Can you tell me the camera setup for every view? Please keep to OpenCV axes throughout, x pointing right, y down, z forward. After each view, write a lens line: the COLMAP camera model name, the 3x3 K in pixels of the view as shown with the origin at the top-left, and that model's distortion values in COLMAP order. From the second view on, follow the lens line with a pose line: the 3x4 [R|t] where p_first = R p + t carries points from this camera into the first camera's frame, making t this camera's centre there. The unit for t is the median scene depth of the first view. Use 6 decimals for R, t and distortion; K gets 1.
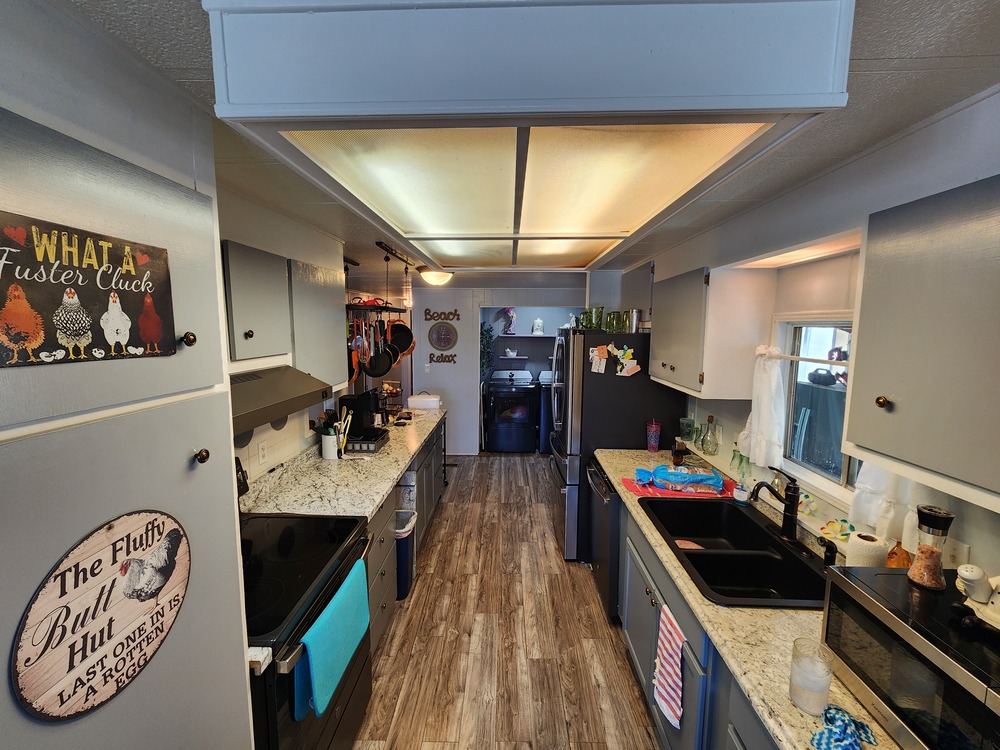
lens RADIAL K [[412.4, 0, 504.9], [0, 412.4, 372.5], [0, 0, 1]] dist [-0.003187, -0.000103]
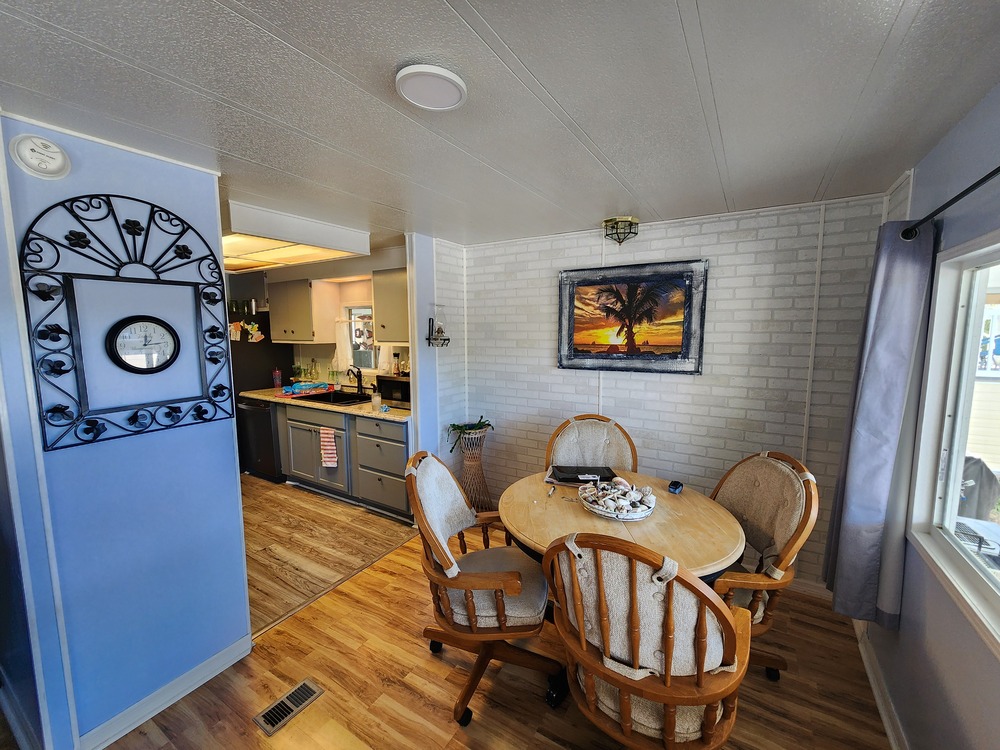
lens RADIAL K [[412.4, 0, 503.3], [0, 412.4, 370.5], [0, 0, 1]] dist [-0.003187, -0.000103]
pose [[0.509253, -0.106925, 0.853949, -0.577492], [0.105125, 0.992550, 0.061589, 0.120862], [-0.854172, 0.058407, 0.516699, -0.605548]]
